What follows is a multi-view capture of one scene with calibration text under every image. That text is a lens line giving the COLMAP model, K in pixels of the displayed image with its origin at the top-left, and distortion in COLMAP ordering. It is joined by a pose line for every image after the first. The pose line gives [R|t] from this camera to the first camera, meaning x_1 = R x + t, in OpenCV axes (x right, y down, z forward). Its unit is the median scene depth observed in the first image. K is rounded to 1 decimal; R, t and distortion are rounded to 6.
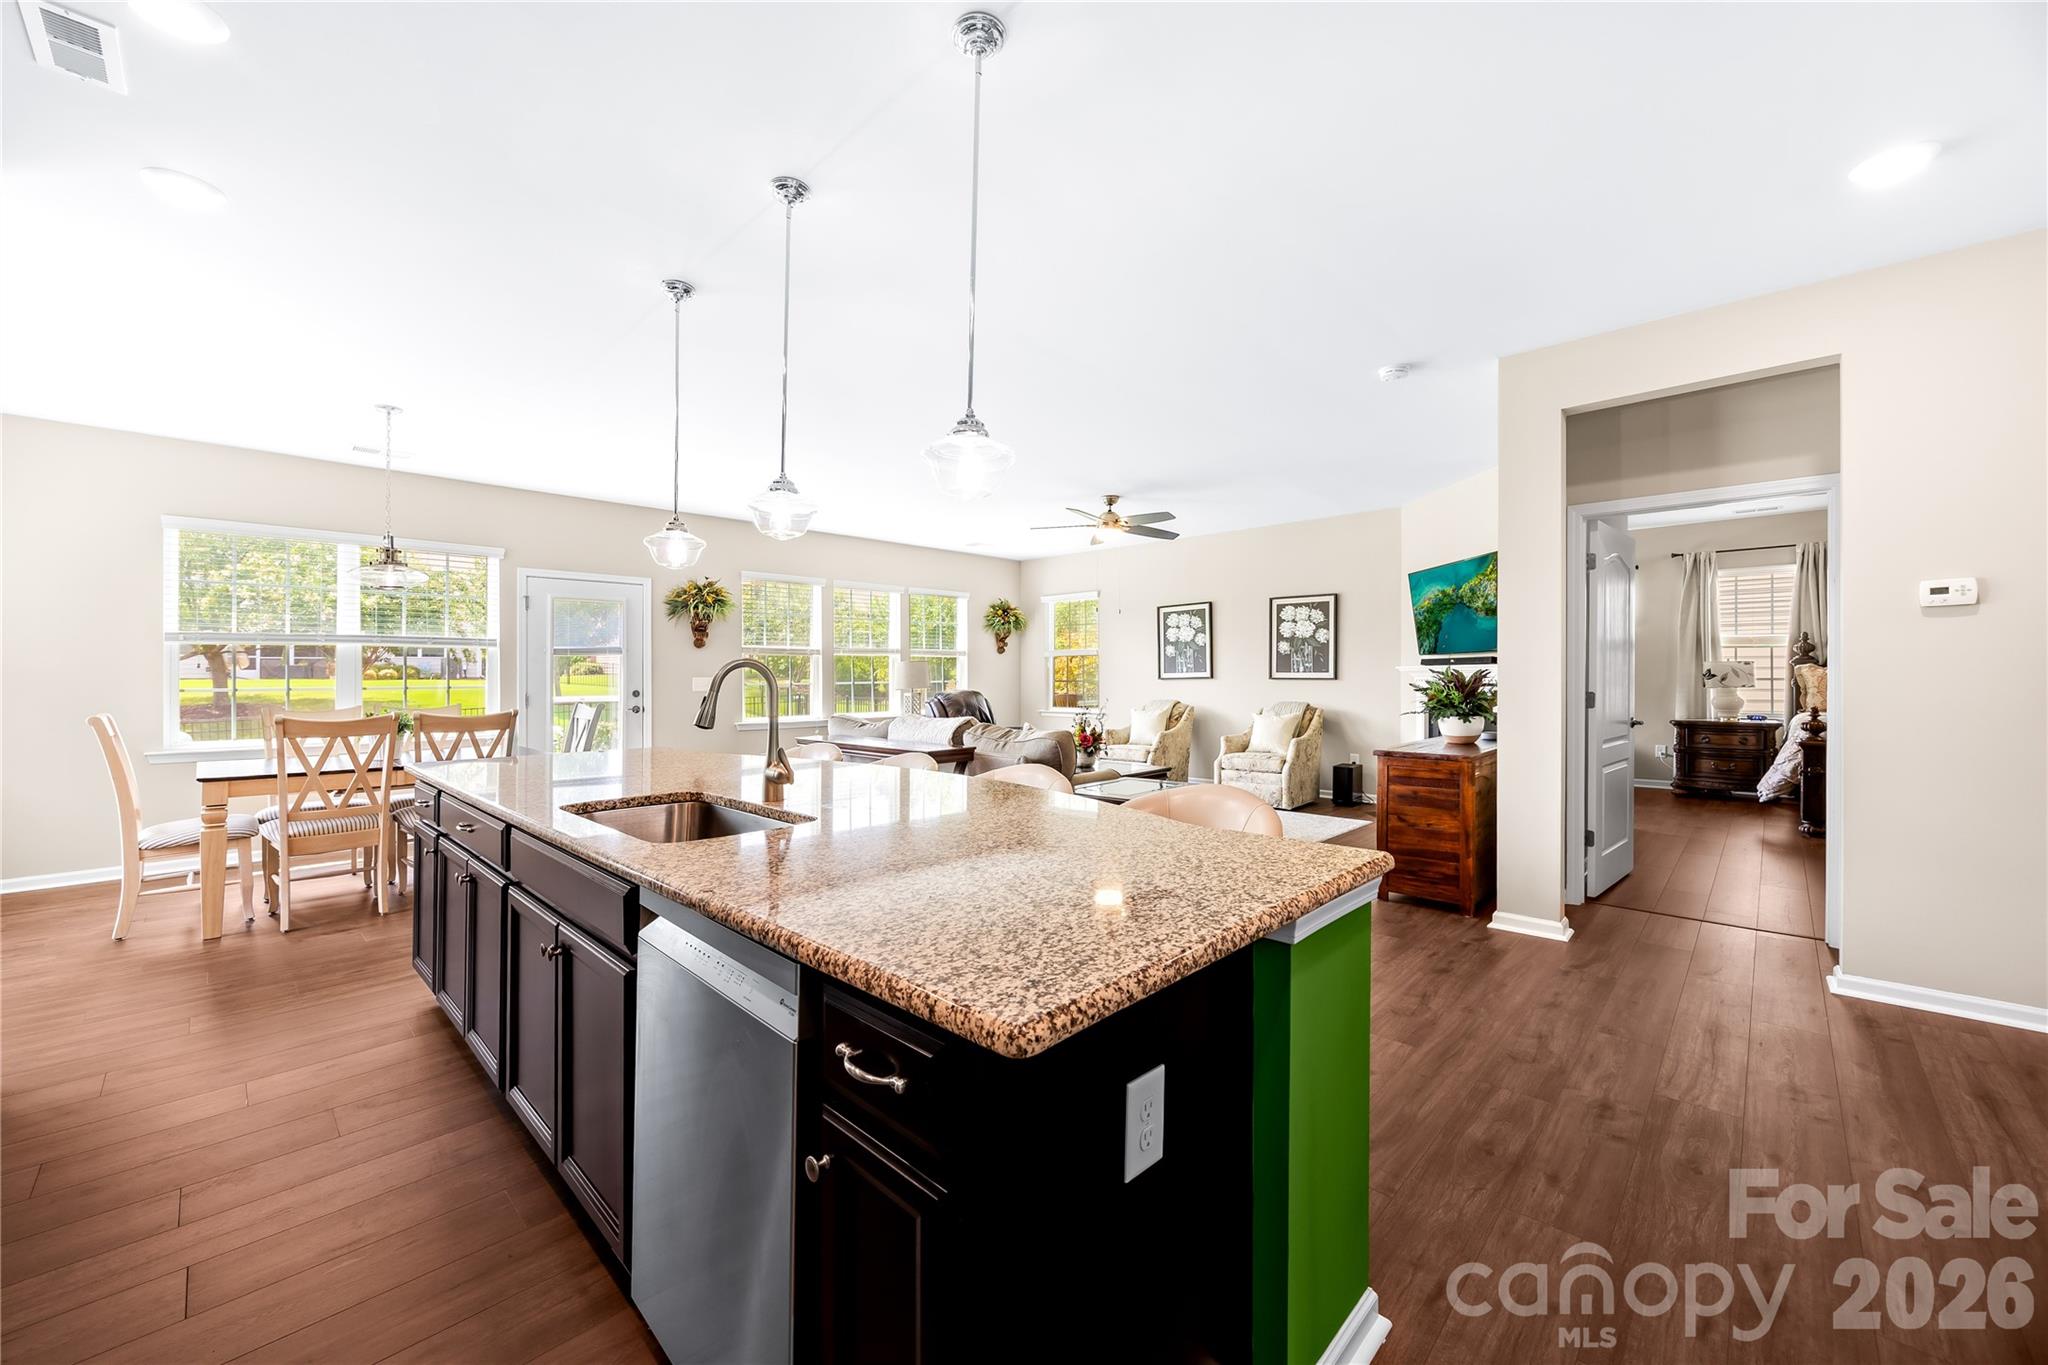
lens RADIAL K [[784.8, 0, 1023.0], [0, 784.8, 669.7], [0, 0, 1]] dist [-0.002879, -0.000290]
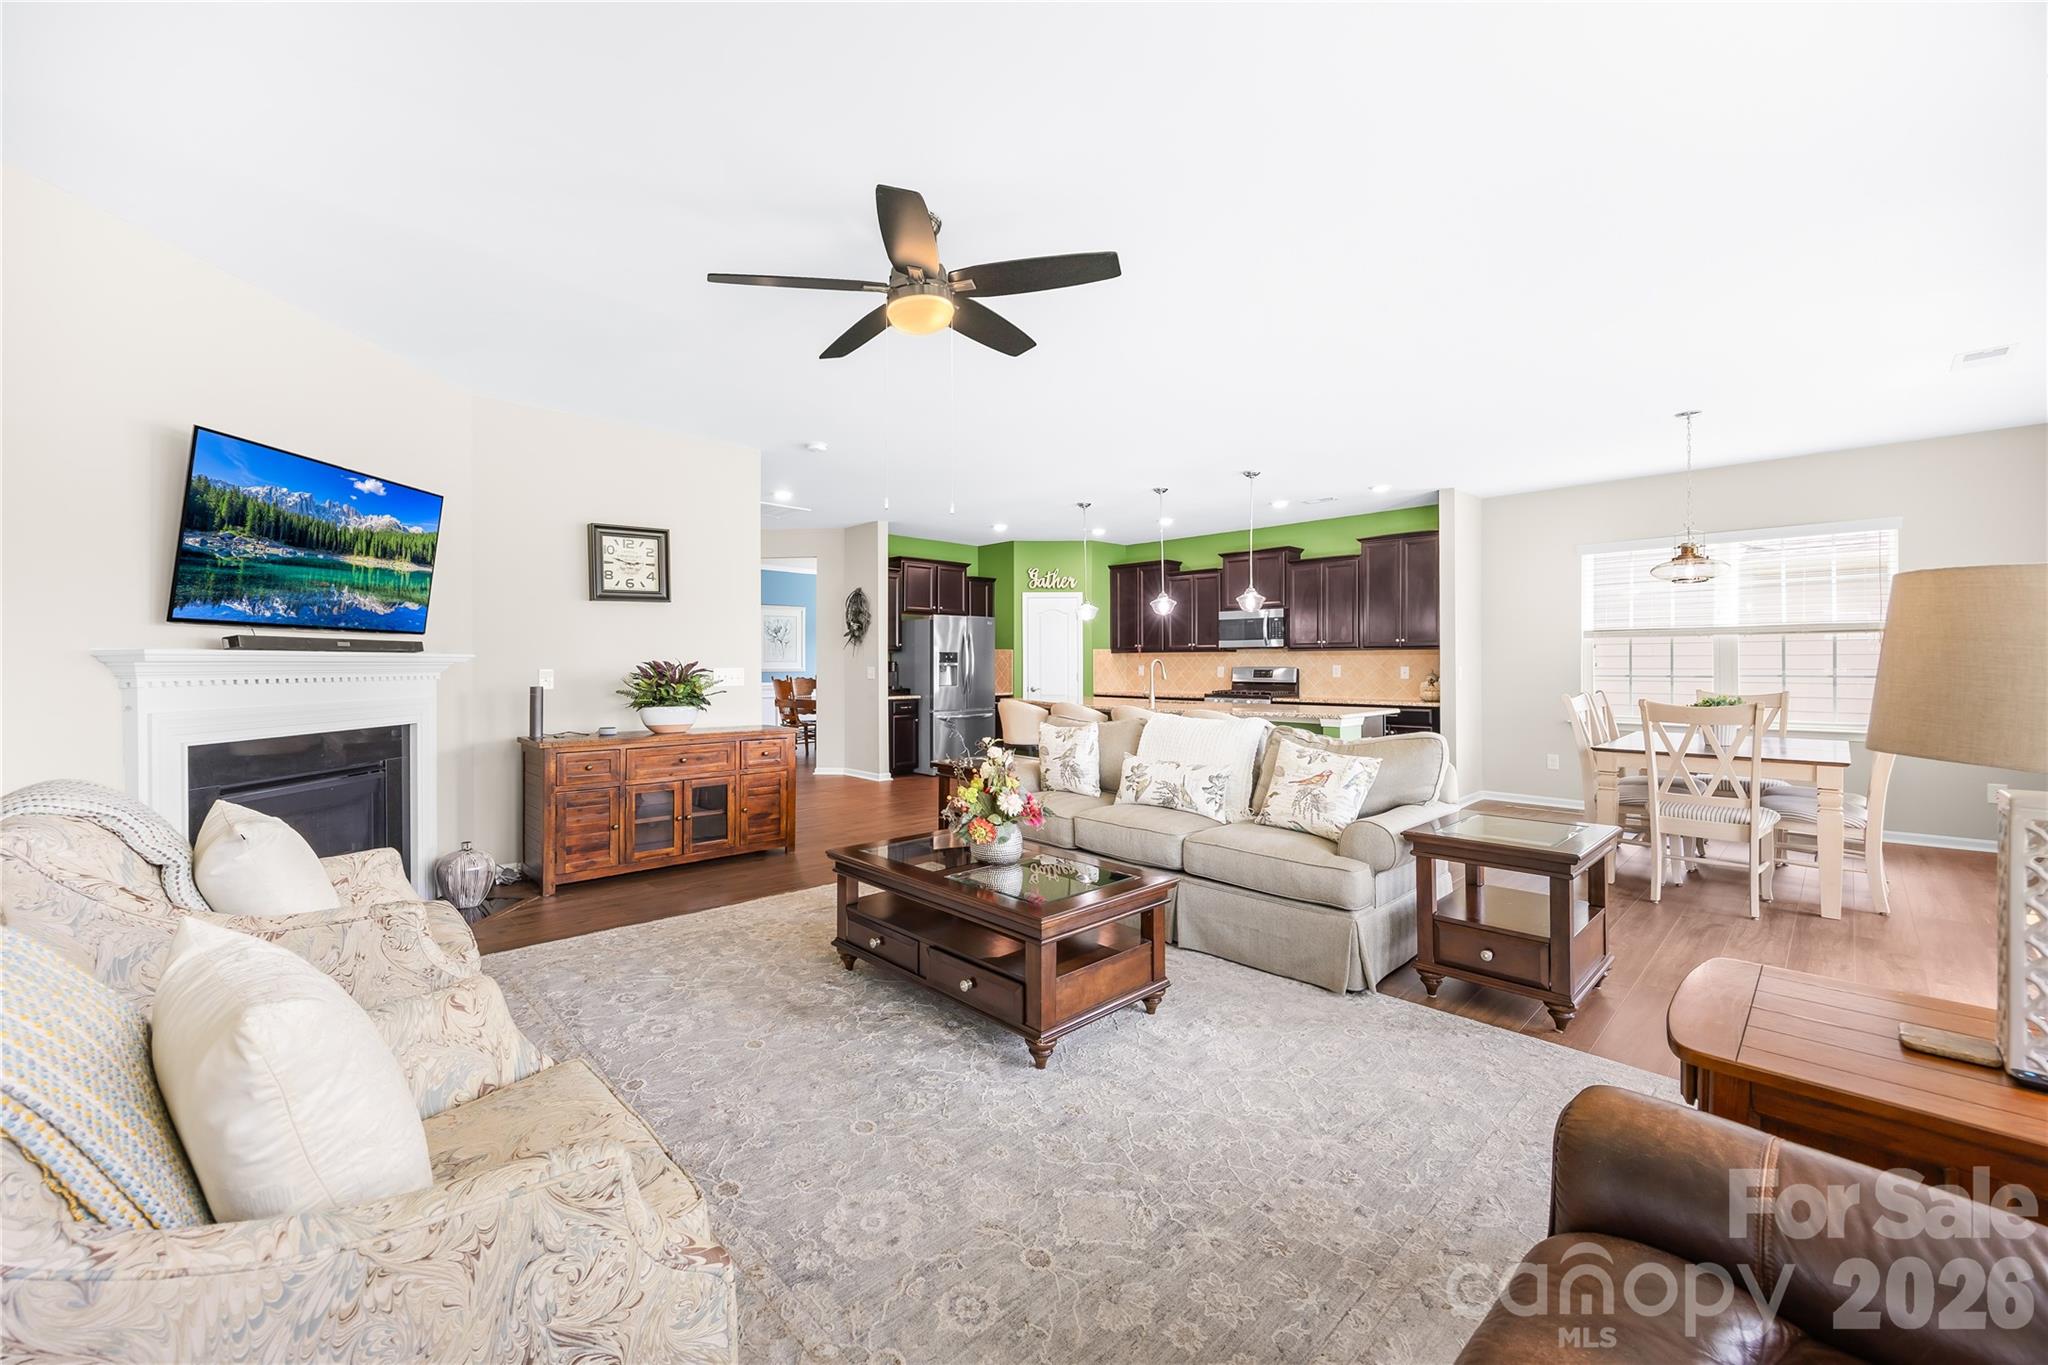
lens RADIAL K [[804.2, 0, 990.7], [0, 804.2, 663.5], [0, 0, 1]] dist [0.001438, 0.000058]
pose [[-0.998530, 0.004877, 0.053977, 0.054097], [0.004538, 0.999969, -0.006410, 0.007845], [-0.054007, -0.006156, -0.998522, 1.504142]]
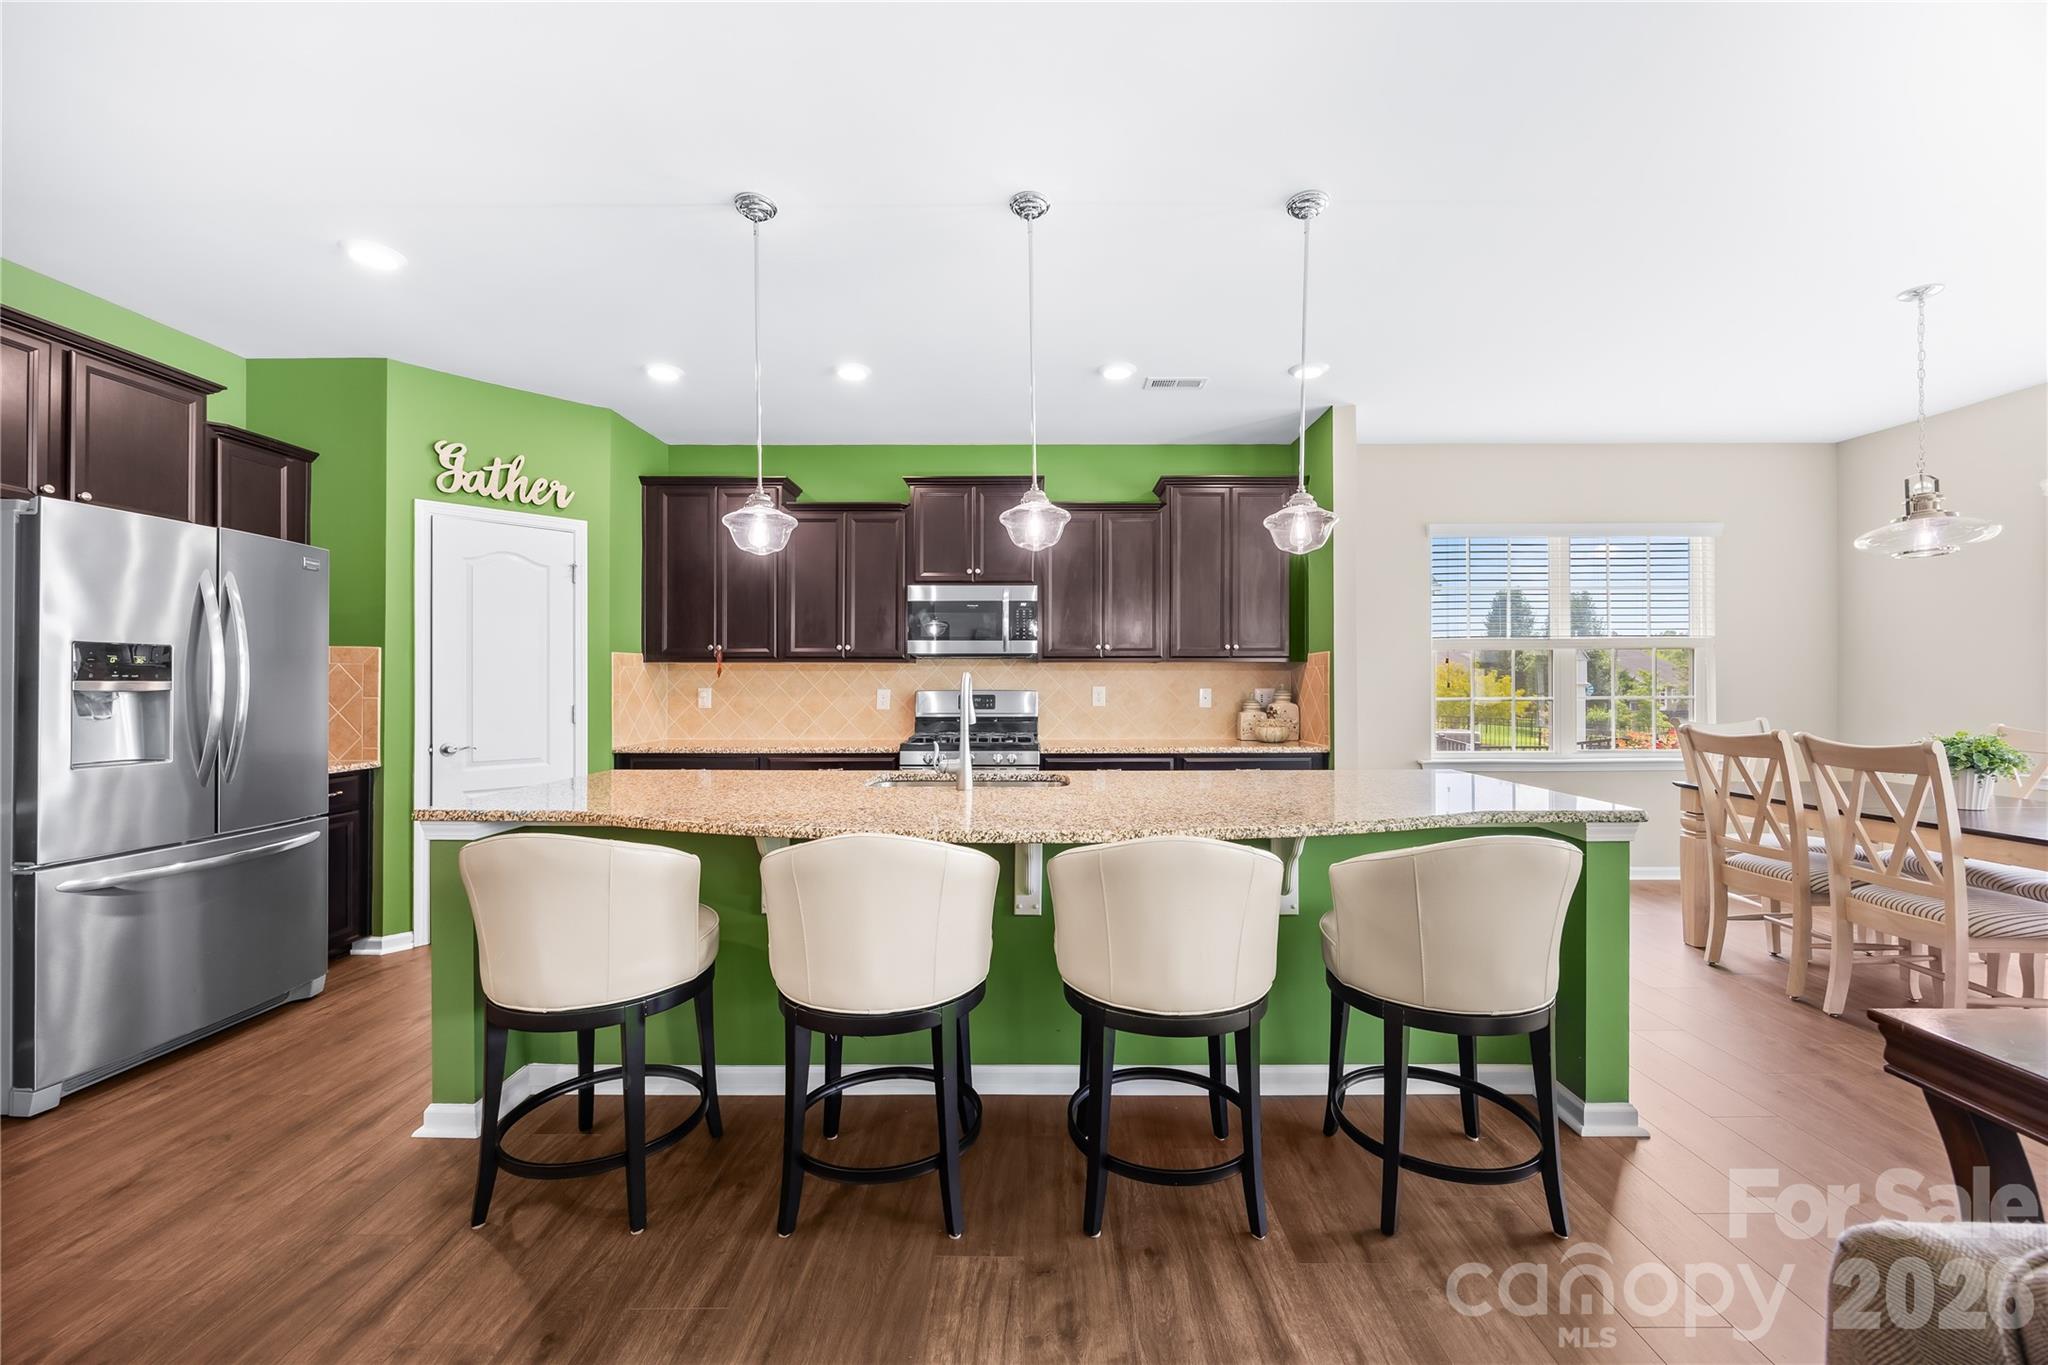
lens RADIAL K [[787.2, 0, 1033.0], [0, 787.2, 677.3], [0, 0, 1]] dist [-0.002001, -0.000582]
pose [[-0.721262, -0.001682, -0.692661, 0.150387], [0.008413, 0.999902, -0.011188, 0.003461], [0.692612, -0.013897, -0.721177, 0.671367]]
